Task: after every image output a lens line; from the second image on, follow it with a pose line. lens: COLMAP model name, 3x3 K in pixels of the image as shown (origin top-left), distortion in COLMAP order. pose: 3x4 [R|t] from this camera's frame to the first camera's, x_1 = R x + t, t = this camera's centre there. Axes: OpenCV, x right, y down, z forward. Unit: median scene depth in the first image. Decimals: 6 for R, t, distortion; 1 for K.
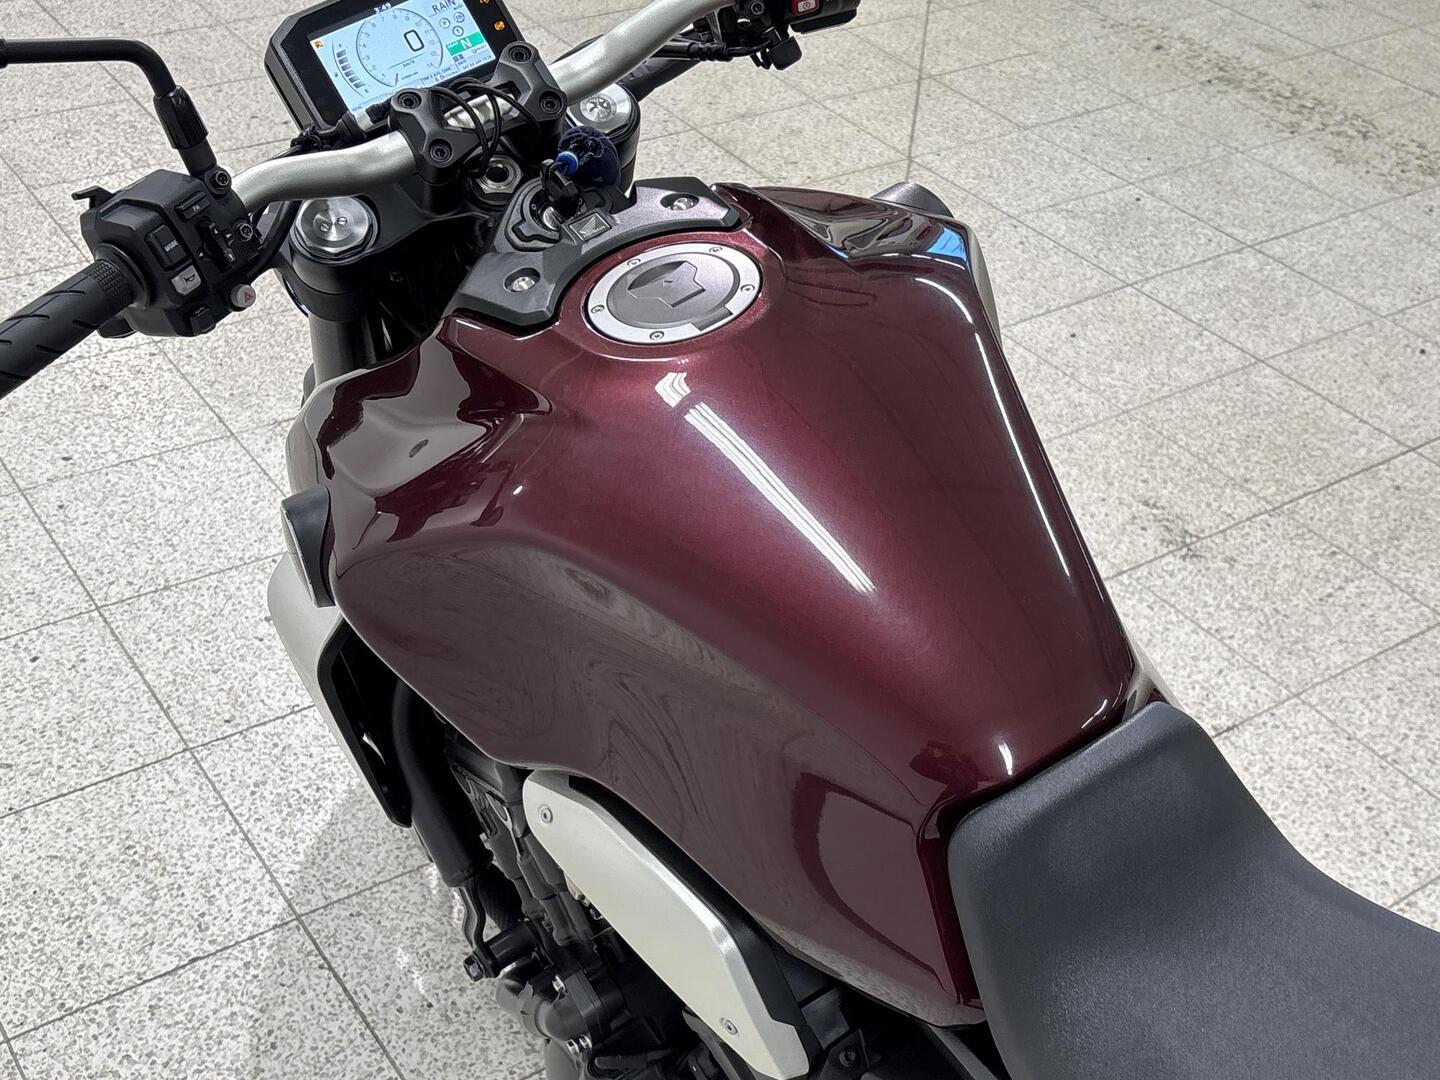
lens RADIAL K [[1848.5, 0, 723.7], [0, 1848.5, 563.4], [0, 0, 1]] dist [0.180137, -0.666560]
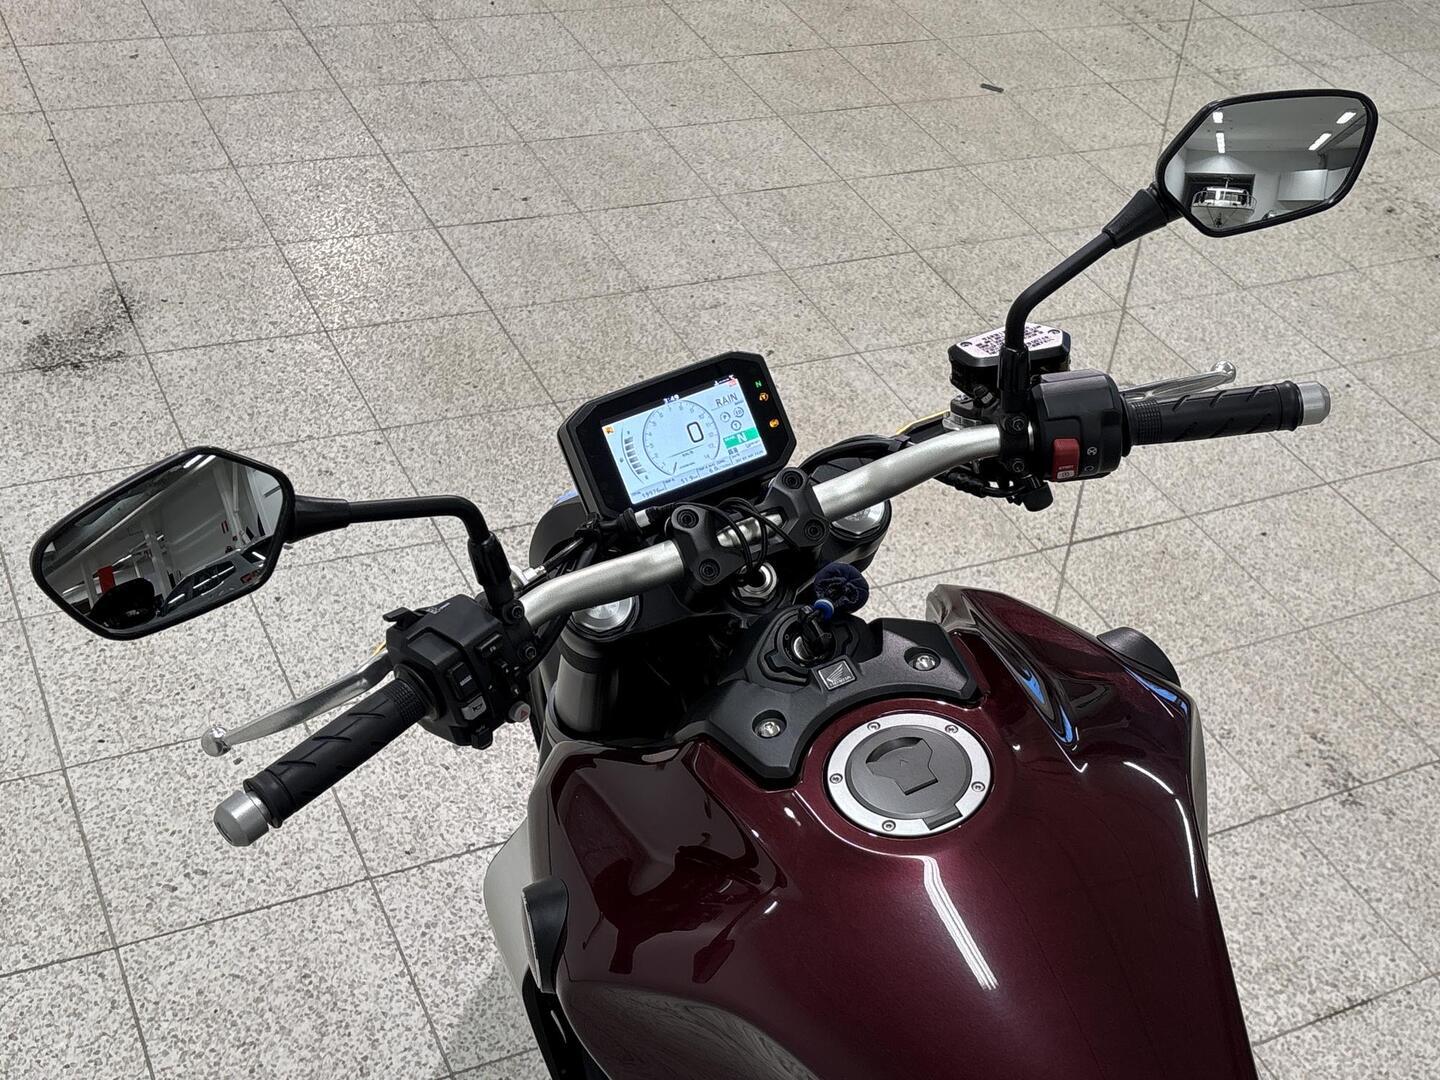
lens RADIAL K [[1851.5, 0, 730.6], [0, 1851.5, 539.2], [0, 0, 1]] dist [0.197022, -0.751675]
pose [[0.987382, 0.141759, -0.070574, -0.032831], [-0.140420, 0.989810, 0.023608, -0.133685], [0.073201, -0.013400, 0.997227, -0.039996]]
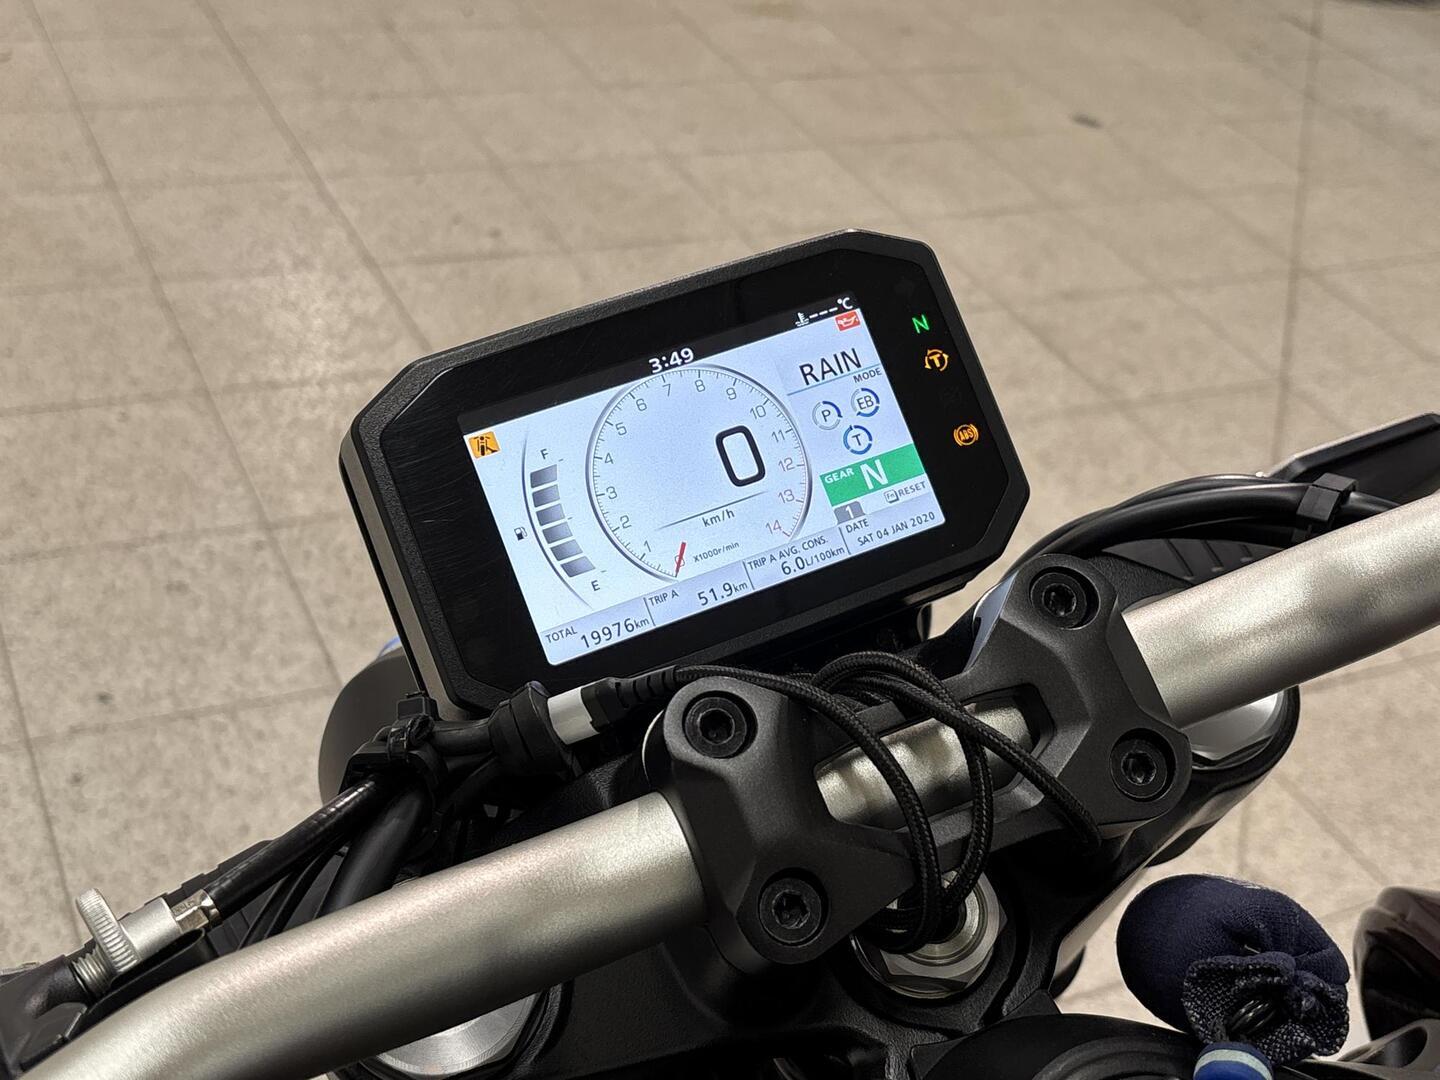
lens RADIAL K [[1851.5, 0, 730.6], [0, 1851.5, 539.2], [0, 0, 1]] dist [0.197022, -0.751675]
pose [[0.985399, 0.146550, -0.086666, -0.072215], [-0.150578, 0.987710, -0.041888, -0.134227], [0.079462, 0.054327, 0.995356, 0.343131]]
